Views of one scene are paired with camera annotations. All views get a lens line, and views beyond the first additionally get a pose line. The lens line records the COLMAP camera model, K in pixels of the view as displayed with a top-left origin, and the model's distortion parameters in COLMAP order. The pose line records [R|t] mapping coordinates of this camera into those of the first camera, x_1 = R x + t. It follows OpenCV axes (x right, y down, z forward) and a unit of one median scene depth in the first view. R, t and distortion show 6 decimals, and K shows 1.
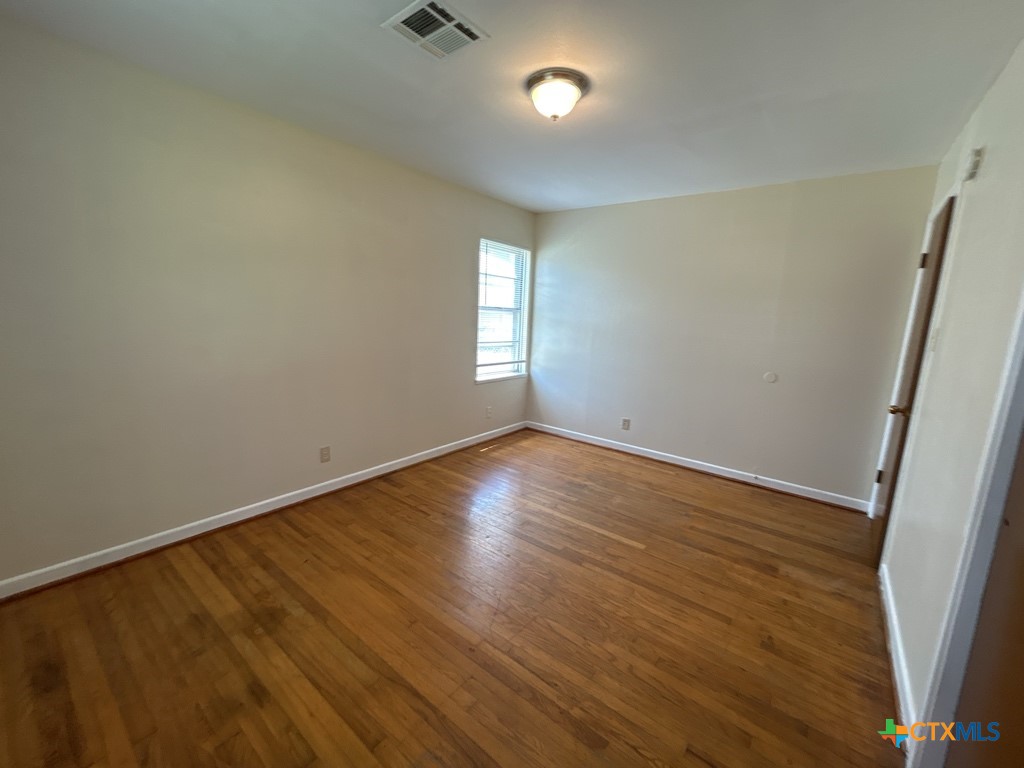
lens RADIAL K [[416.0, 0, 513.6], [0, 416.0, 383.8], [0, 0, 1]] dist [-0.006295, 0.005747]
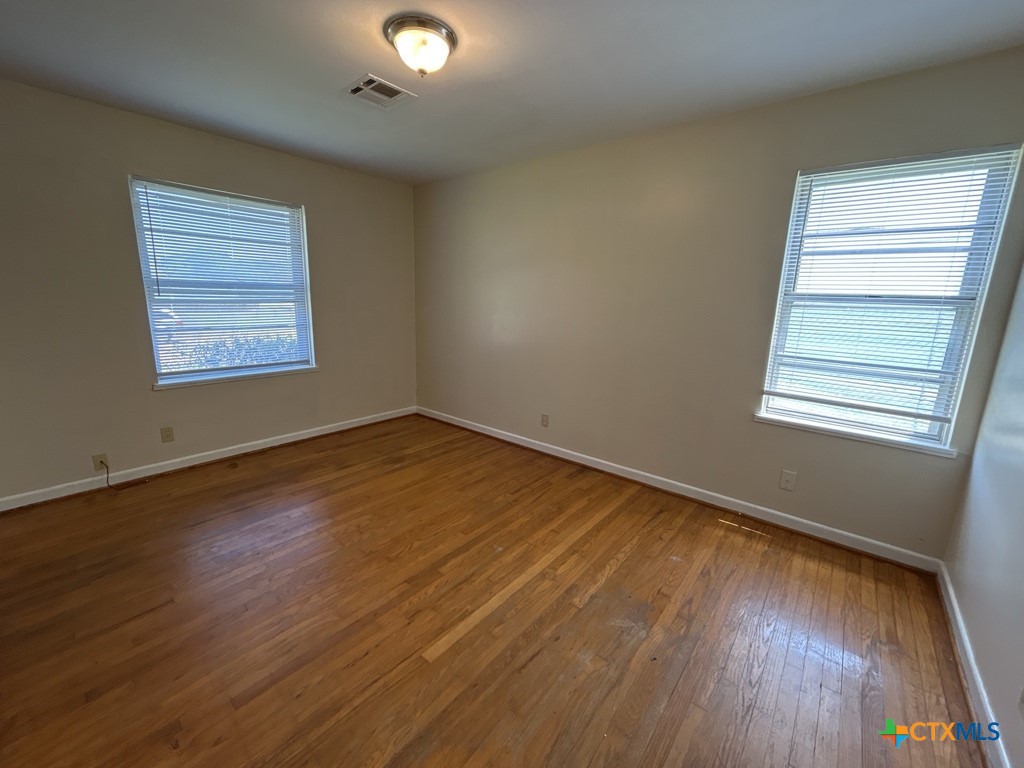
lens RADIAL K [[416.0, 0, 508.2], [0, 416.0, 382.8], [0, 0, 1]] dist [-0.006295, 0.005747]
pose [[-0.036793, 0.162563, -0.986012, 0.789114], [-0.199298, 0.965666, 0.166645, -0.126255], [0.979248, 0.202641, -0.003131, 0.950643]]
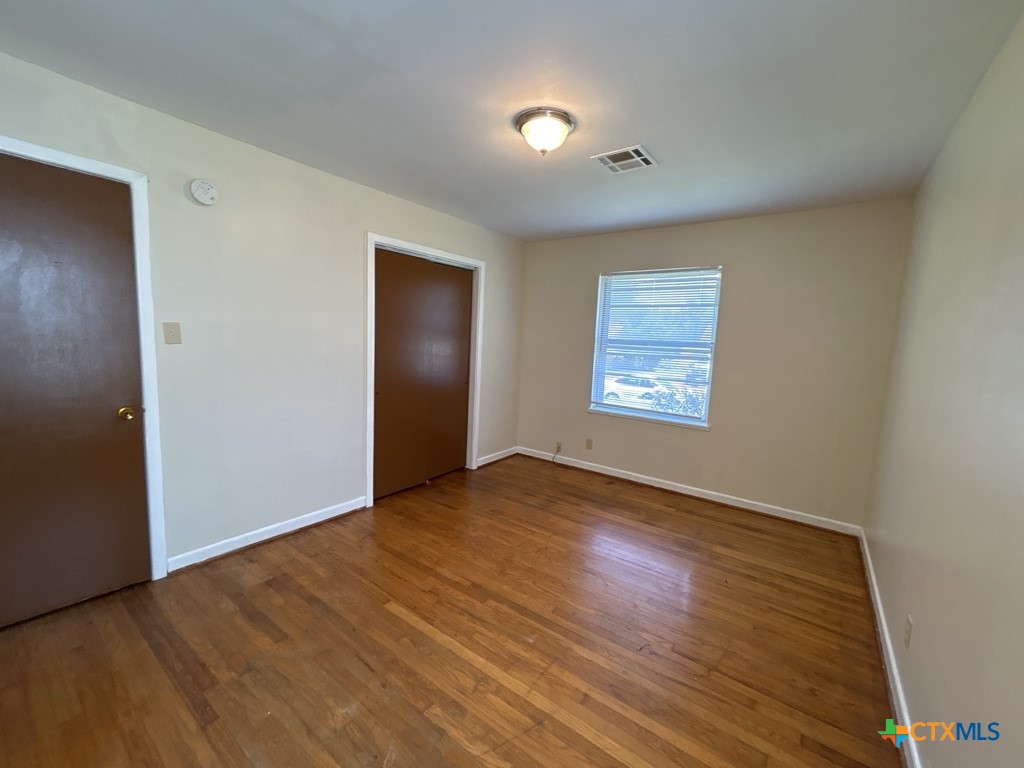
lens RADIAL K [[416.0, 0, 514.7], [0, 416.0, 382.0], [0, 0, 1]] dist [-0.006295, 0.005747]
pose [[-0.995862, -0.082553, -0.038005, 0.116543], [-0.089856, 0.957030, 0.275718, -0.268488], [0.013611, 0.277992, -0.960487, 1.546074]]
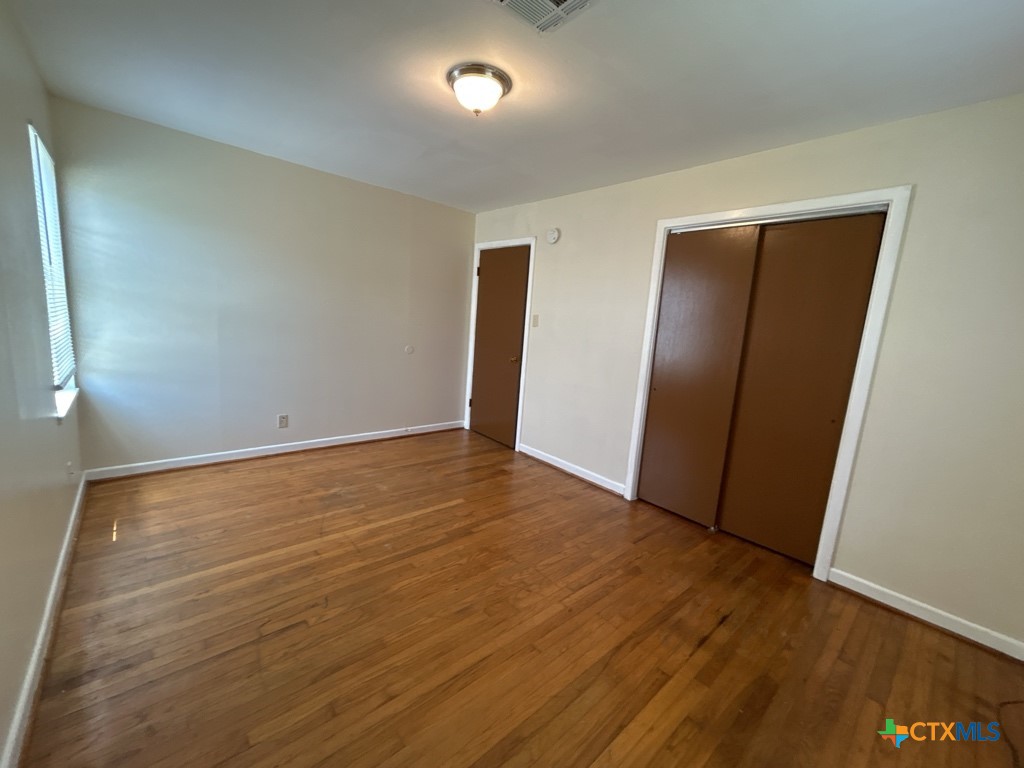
lens RADIAL K [[416.0, 0, 510.7], [0, 416.0, 382.9], [0, 0, 1]] dist [-0.006295, 0.005747]
pose [[0.186115, -0.183249, 0.965288, -0.698320], [0.103058, 0.980675, 0.166300, -0.115482], [-0.977108, 0.068530, 0.201404, 0.548874]]
